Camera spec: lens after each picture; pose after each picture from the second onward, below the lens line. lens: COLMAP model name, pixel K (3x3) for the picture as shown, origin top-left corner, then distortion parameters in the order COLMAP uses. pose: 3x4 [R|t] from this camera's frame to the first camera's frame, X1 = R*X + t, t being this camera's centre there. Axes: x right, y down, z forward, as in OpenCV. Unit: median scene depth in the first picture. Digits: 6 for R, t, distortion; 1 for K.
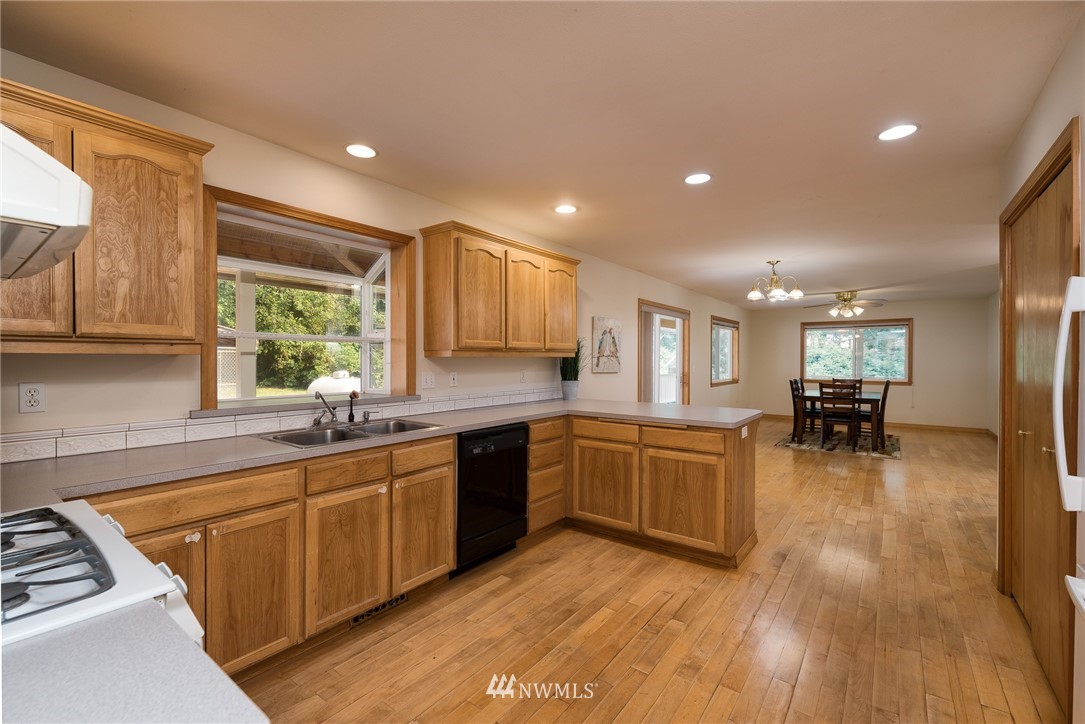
lens RADIAL K [[466.4, 0, 545.2], [0, 466.4, 364.5], [0, 0, 1]] dist [-0.002539, 0.000104]
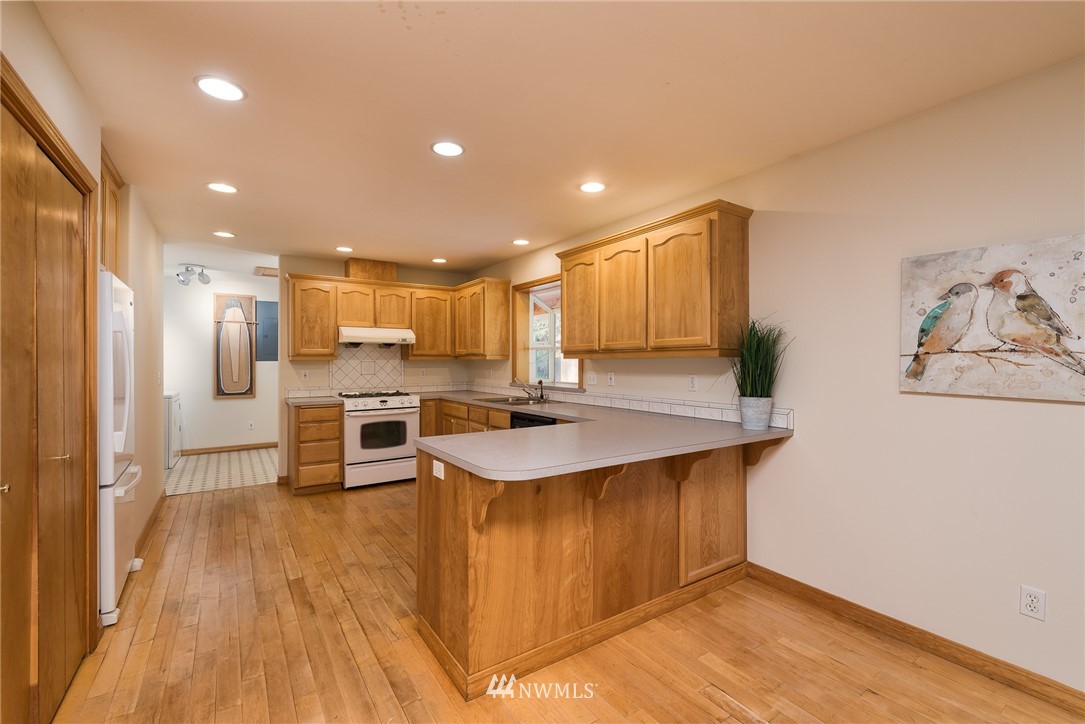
lens RADIAL K [[466.4, 0, 543.6], [0, 466.4, 361.9], [0, 0, 1]] dist [-0.002539, 0.000104]
pose [[-0.334320, 0.004070, -0.942451, 0.609007], [-0.006675, 0.999955, 0.006686, -0.010206], [0.942436, 0.008526, -0.334278, 0.825706]]
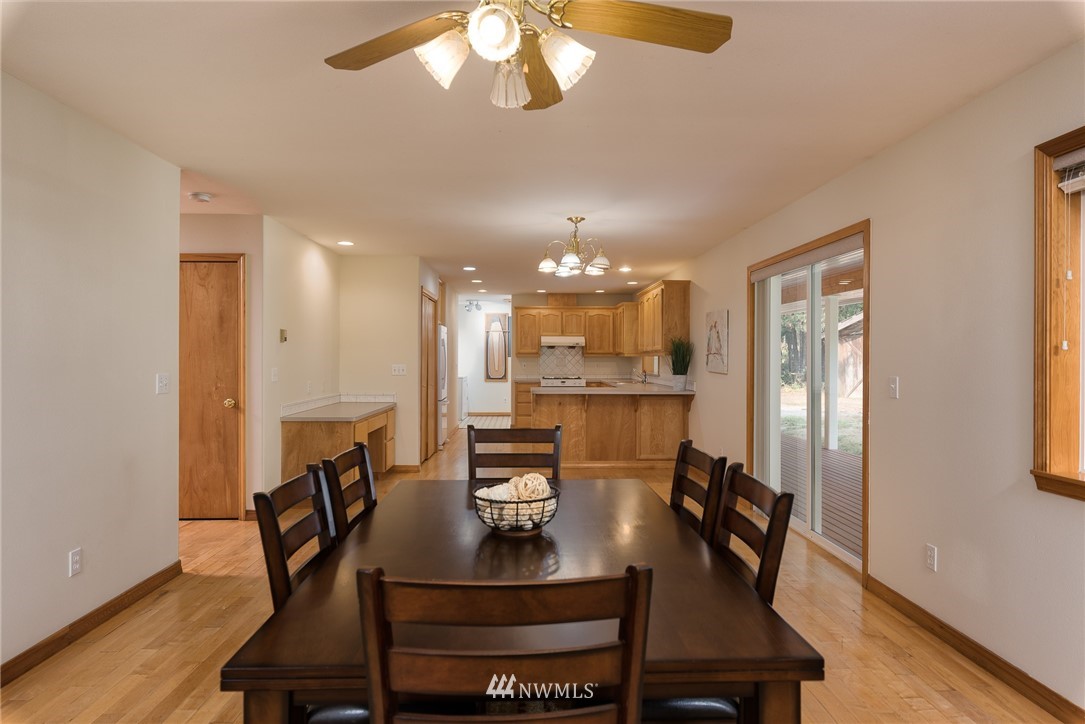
lens RADIAL K [[618.3, 0, 541.6], [0, 618.3, 358.4], [0, 0, 1]] dist [-0.002253, -0.000241]
pose [[-0.785795, -0.001627, -0.618485, 1.117980], [-0.008544, 0.999930, 0.008226, -0.015193], [0.618428, 0.011749, -0.785753, 1.716082]]
